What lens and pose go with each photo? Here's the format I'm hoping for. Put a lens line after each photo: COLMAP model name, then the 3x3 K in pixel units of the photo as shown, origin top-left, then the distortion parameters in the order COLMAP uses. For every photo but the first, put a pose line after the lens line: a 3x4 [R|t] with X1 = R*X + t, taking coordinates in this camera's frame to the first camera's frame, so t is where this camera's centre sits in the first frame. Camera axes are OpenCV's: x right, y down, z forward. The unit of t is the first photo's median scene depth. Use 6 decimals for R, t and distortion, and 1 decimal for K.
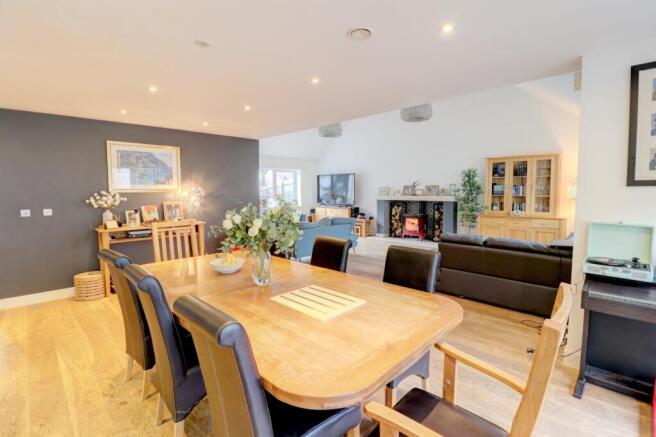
lens RADIAL K [[302.5, 0, 330.6], [0, 302.5, 216.6], [0, 0, 1]] dist [-0.006129, 0.000251]
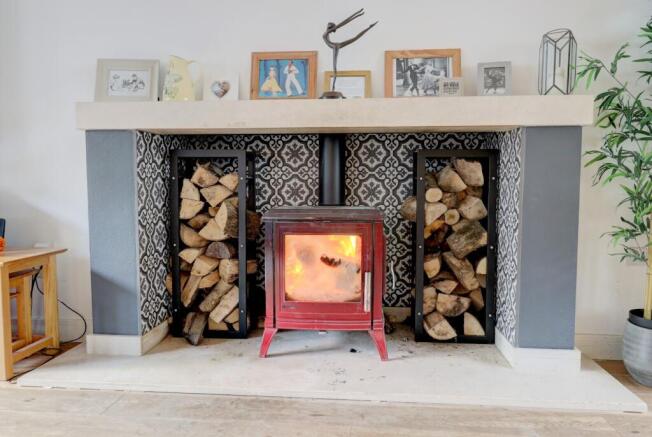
lens RADIAL K [[482.9, 0, 325.2], [0, 482.9, 217.1], [0, 0, 1]] dist [-0.009828, -0.001250]
pose [[0.757865, -0.031530, 0.651649, 0.098740], [0.048036, 0.998817, -0.007539, -0.000265], [-0.650640, 0.037016, 0.758484, 0.882978]]
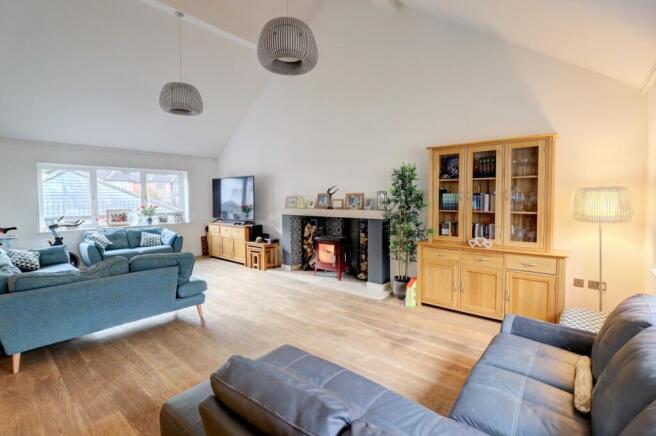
lens RADIAL K [[302.5, 0, 324.6], [0, 302.5, 216.9], [0, 0, 1]] dist [-0.006129, 0.000251]
pose [[0.997699, -0.001261, 0.067783, 0.246201], [0.003200, 0.999589, -0.028504, -0.037512], [-0.067719, 0.028655, 0.997293, 0.387494]]
